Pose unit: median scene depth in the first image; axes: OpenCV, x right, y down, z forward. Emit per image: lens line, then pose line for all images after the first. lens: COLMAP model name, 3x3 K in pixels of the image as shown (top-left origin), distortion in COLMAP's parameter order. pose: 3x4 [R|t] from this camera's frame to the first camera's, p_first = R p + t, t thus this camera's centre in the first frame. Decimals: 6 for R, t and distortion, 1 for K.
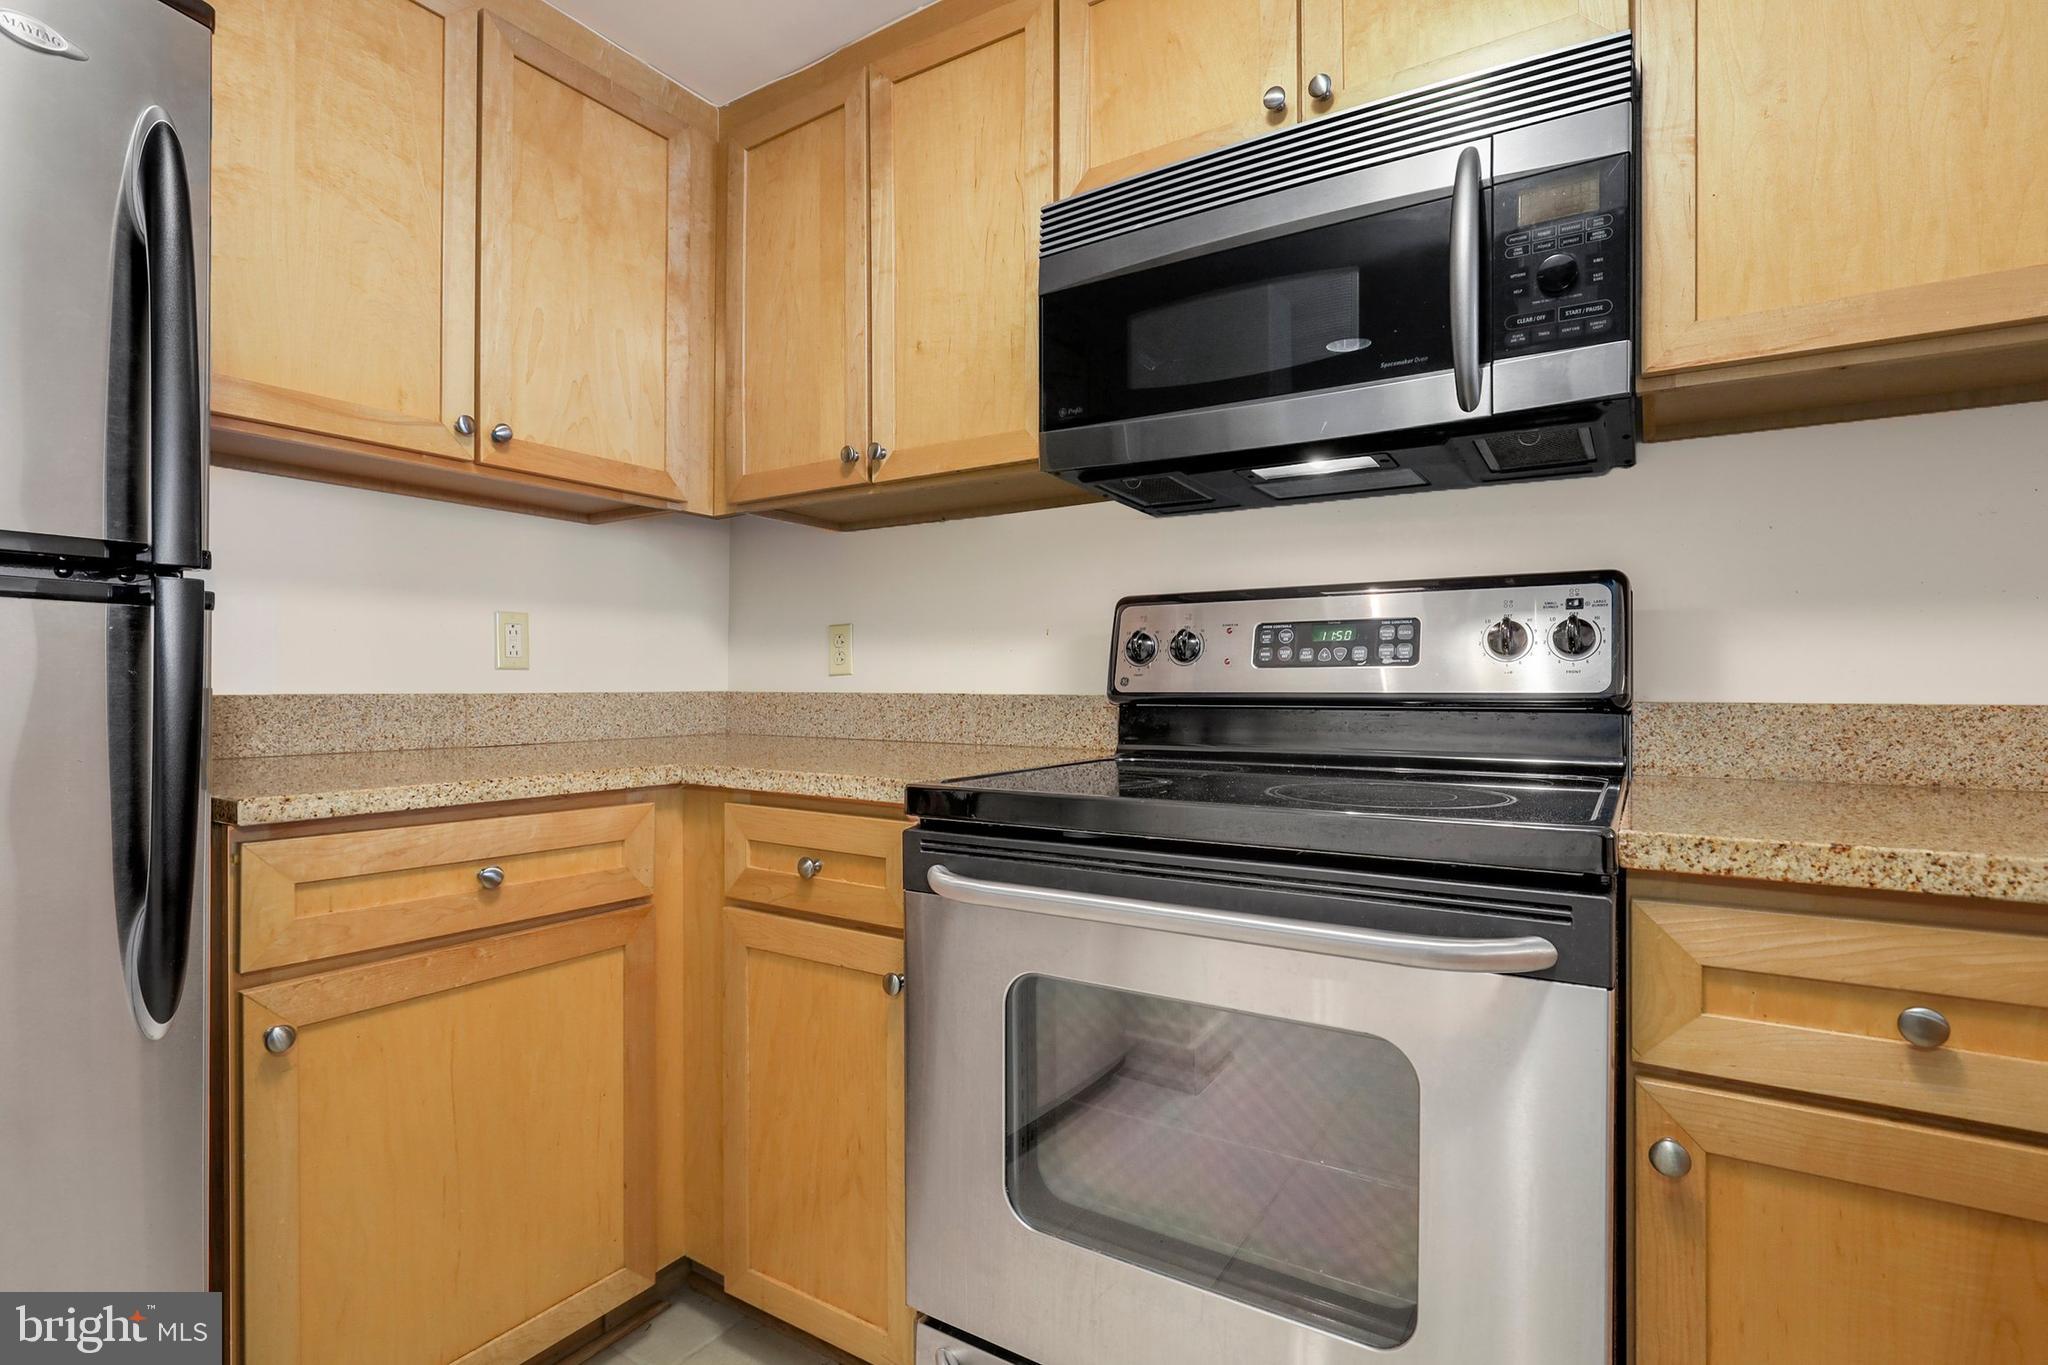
lens RADIAL K [[1005.8, 0, 1011.0], [0, 1005.8, 686.8], [0, 0, 1]] dist [-0.016415, 0.008365]
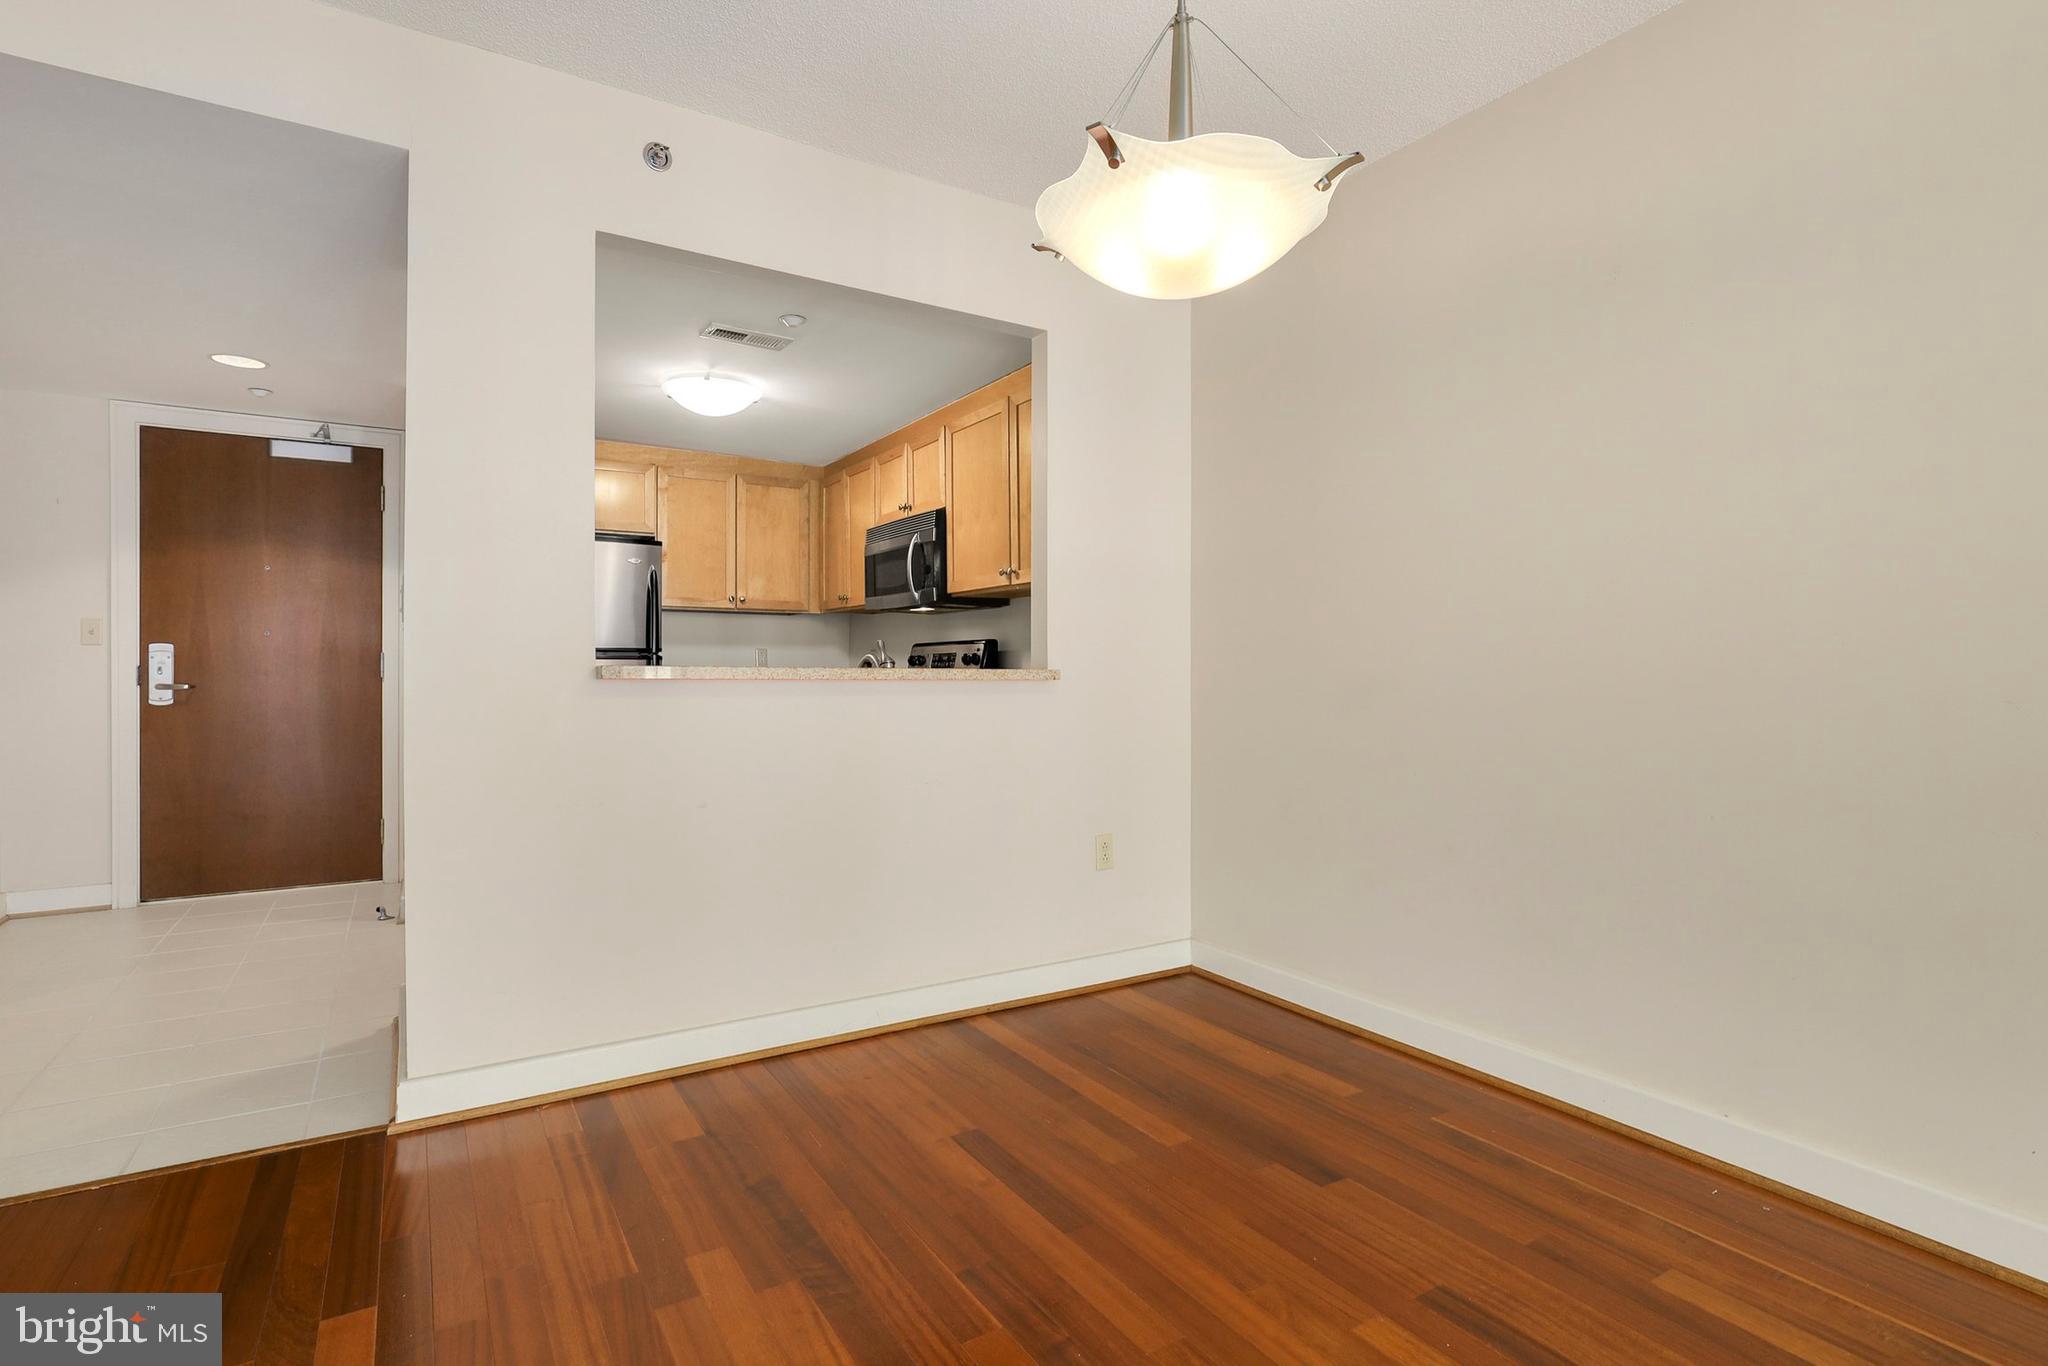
lens RADIAL K [[1005.8, 0, 1021.1], [0, 1005.8, 679.3], [0, 0, 1]] dist [-0.016415, 0.008365]
pose [[0.915081, -0.000659, -0.403269, 1.736229], [0.000952, 0.999999, 0.000526, 0.017980], [0.403269, -0.000866, 0.915081, -1.744676]]
